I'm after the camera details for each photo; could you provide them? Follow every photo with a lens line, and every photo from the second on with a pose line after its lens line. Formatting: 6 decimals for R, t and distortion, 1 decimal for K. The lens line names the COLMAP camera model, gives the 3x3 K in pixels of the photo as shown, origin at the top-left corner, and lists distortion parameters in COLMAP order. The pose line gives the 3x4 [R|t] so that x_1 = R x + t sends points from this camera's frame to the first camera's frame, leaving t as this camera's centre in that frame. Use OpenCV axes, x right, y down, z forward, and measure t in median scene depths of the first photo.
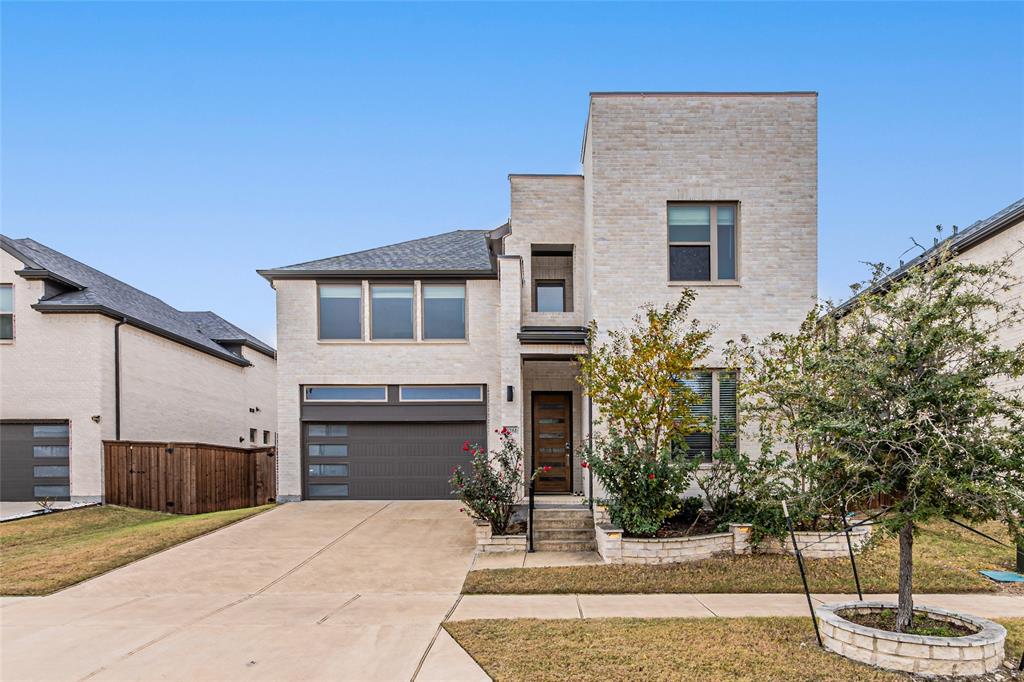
lens RADIAL K [[511.2, 0, 516.0], [0, 511.2, 477.4], [0, 0, 1]] dist [-0.002211, -0.000190]
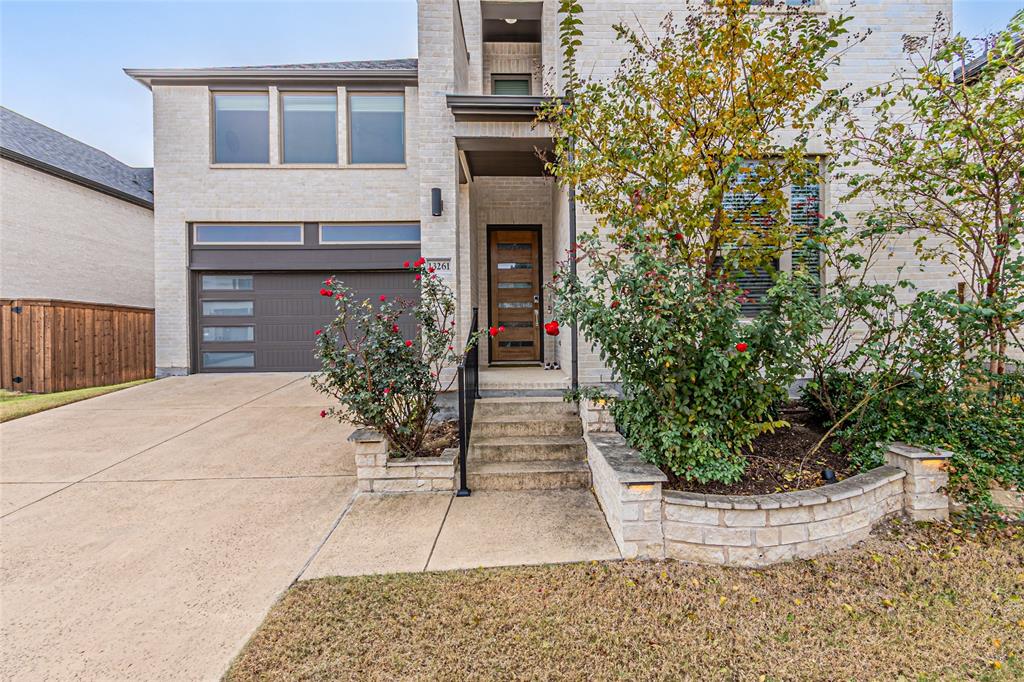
lens RADIAL K [[423.6, 0, 514.3], [0, 423.6, 328.8], [0, 0, 1]] dist [0.007183, -0.000064]
pose [[0.999086, -0.006701, 0.042217, 0.058949], [0.007549, 0.999772, -0.019957, -0.008567], [-0.042074, 0.020258, 0.998909, 0.530503]]
